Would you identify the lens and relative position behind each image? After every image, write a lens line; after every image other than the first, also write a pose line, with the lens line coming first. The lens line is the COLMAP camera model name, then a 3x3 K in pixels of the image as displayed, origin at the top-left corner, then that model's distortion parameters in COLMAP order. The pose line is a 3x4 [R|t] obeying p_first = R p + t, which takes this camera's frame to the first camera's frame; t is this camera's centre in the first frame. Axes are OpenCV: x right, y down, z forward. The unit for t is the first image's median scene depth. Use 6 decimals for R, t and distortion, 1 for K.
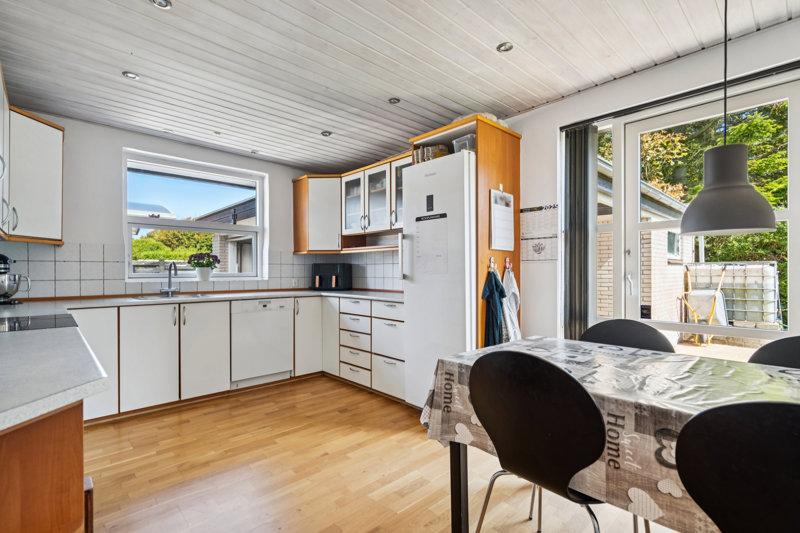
lens RADIAL K [[377.6, 0, 399.3], [0, 377.6, 269.8], [0, 0, 1]] dist [0.001325, 0.000352]
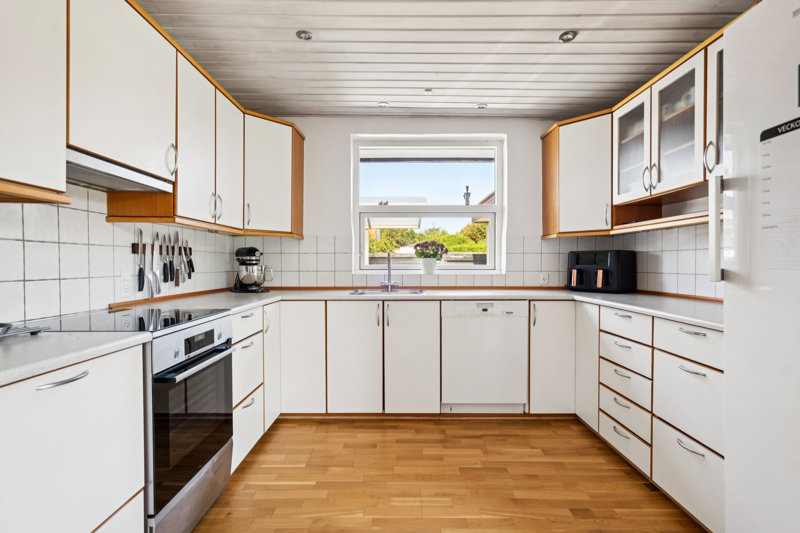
lens RADIAL K [[386.9, 0, 398.9], [0, 386.9, 269.1], [0, 0, 1]] dist [0.001806, -0.001019]
pose [[0.725960, 0.011453, -0.687642, 0.039940], [0.002469, 0.999811, 0.019258, 0.001244], [0.687733, -0.015679, 0.725795, 0.344080]]
